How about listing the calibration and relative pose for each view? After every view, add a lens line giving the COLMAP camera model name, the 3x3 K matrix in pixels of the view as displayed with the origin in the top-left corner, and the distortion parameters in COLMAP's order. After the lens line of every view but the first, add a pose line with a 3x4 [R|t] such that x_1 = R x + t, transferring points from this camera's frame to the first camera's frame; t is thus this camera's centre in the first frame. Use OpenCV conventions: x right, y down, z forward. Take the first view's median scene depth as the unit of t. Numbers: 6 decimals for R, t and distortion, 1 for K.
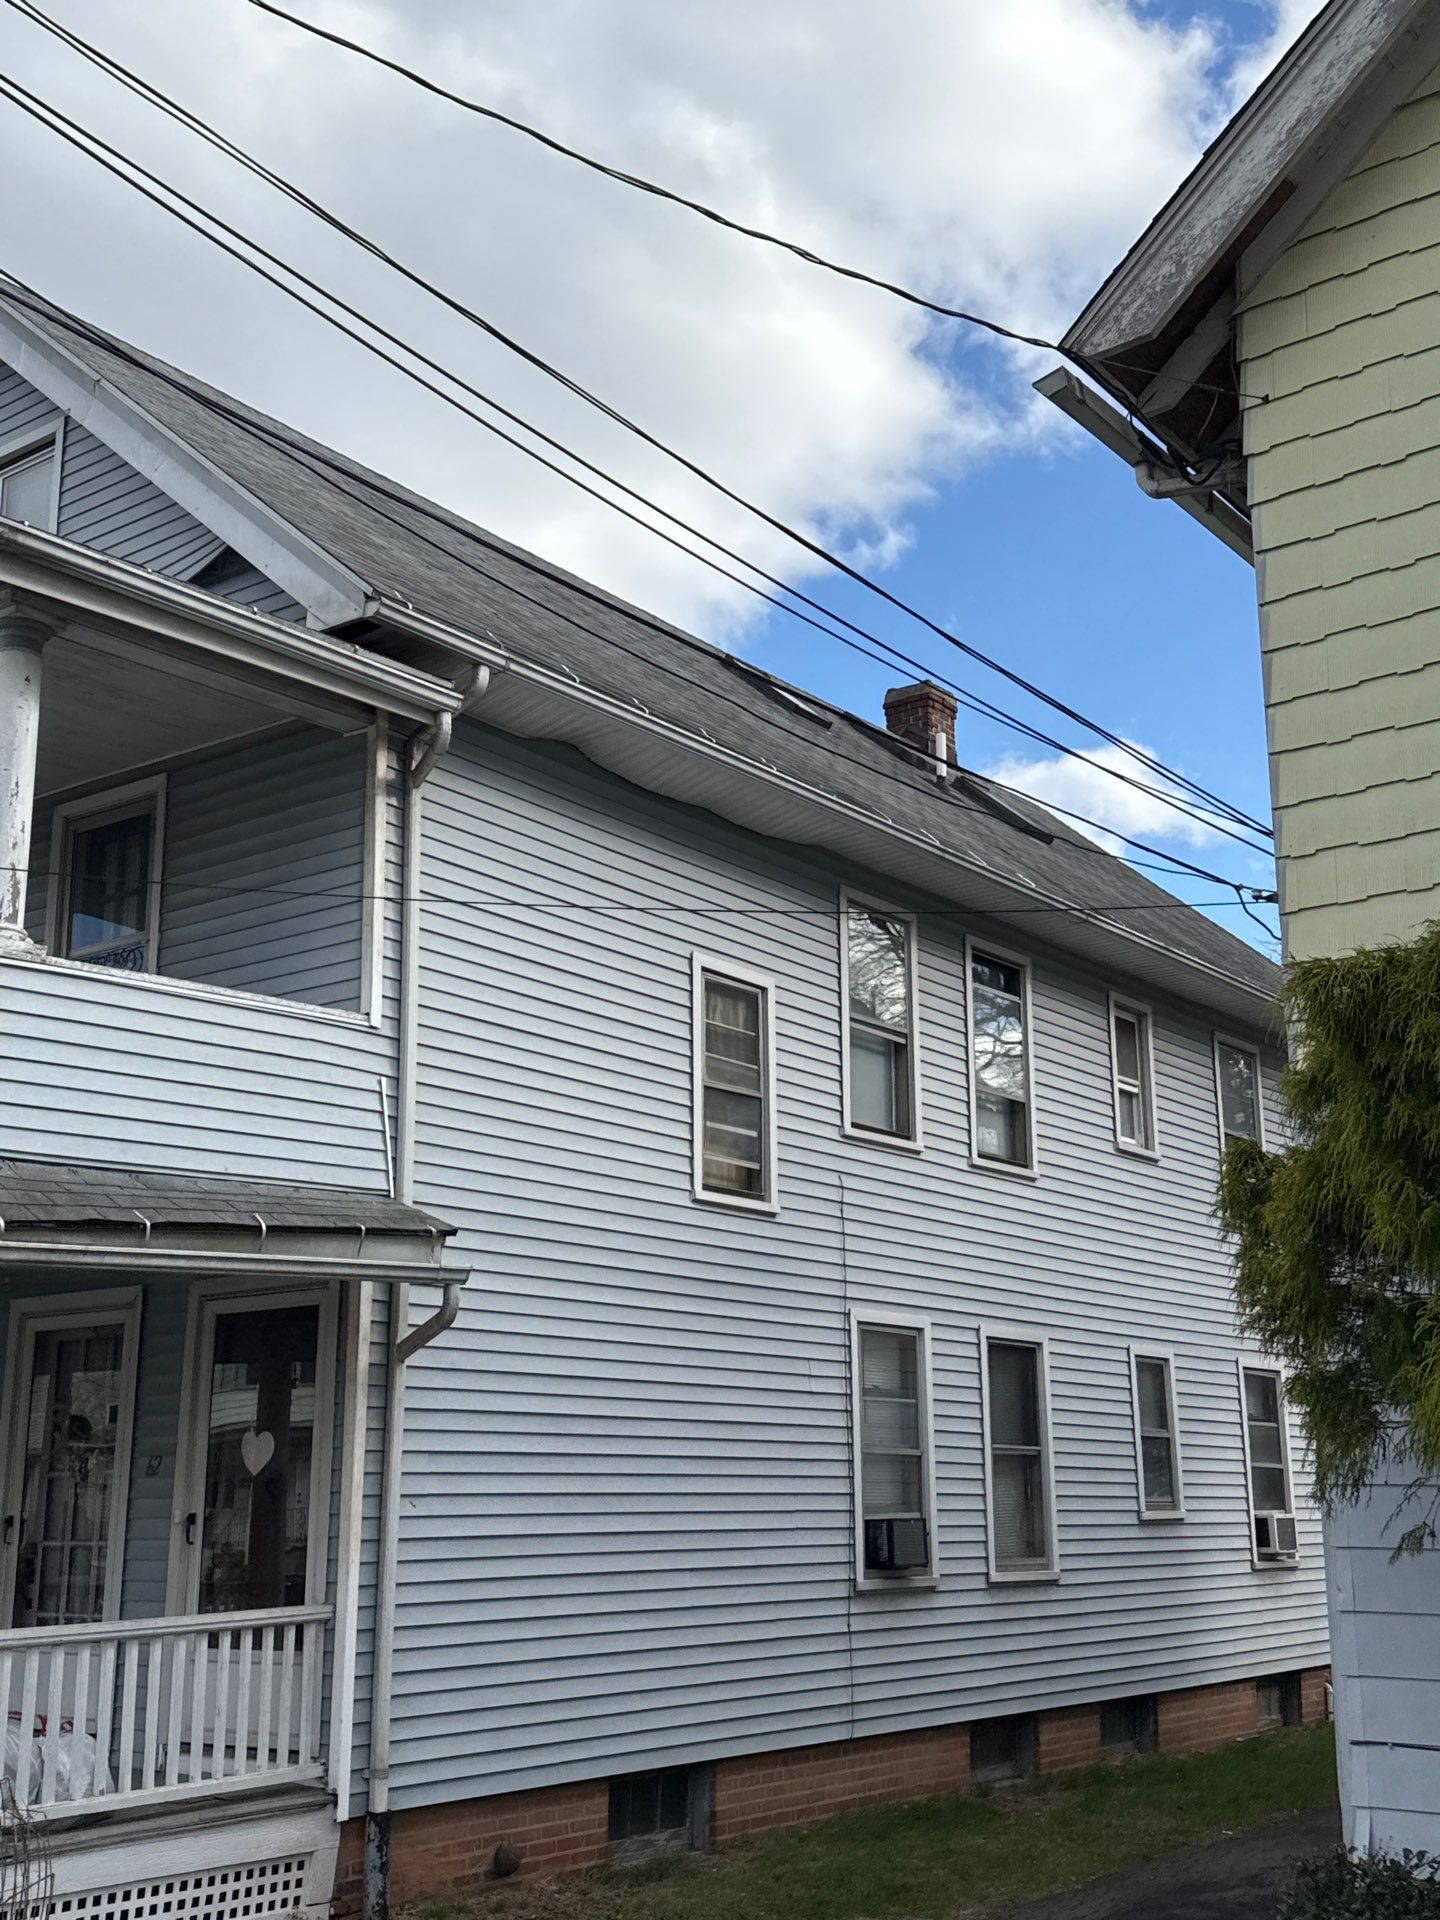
lens RADIAL K [[2047.3, 0, 732.2], [0, 2047.3, 985.5], [0, 0, 1]] dist [0.201147, -0.346258]
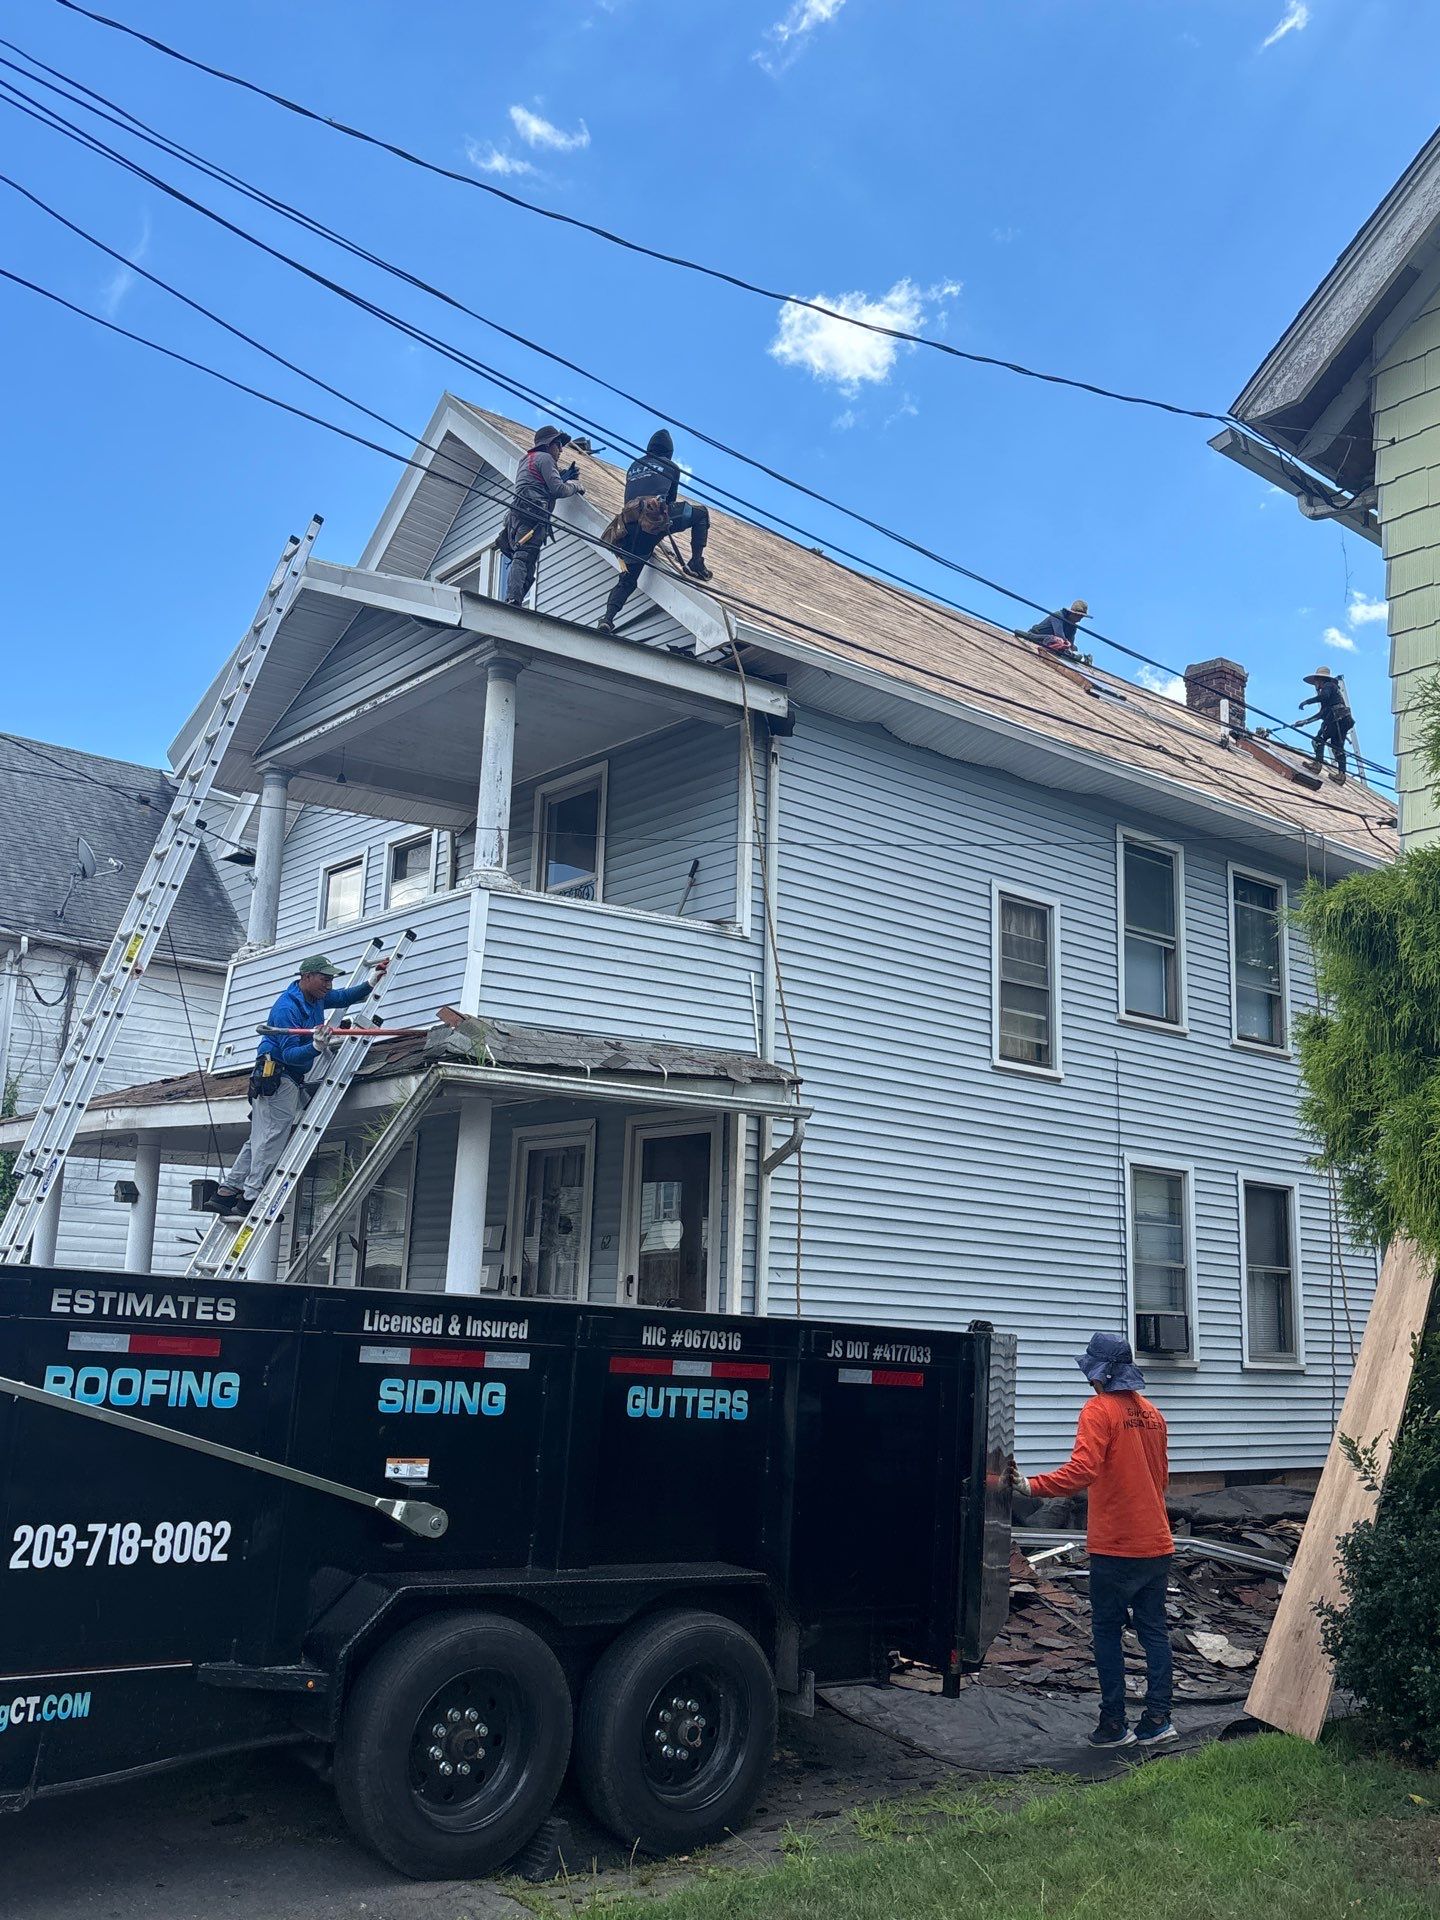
lens RADIAL K [[1684.6, 0, 720.0], [0, 1684.6, 960.0], [0, 0, 1]] dist [0.106333, -0.089008]
pose [[0.973707, -0.009175, -0.227621, 0.061560], [0.014815, 0.999624, 0.023085, 0.008410], [0.227324, -0.025850, 0.973476, -0.103312]]
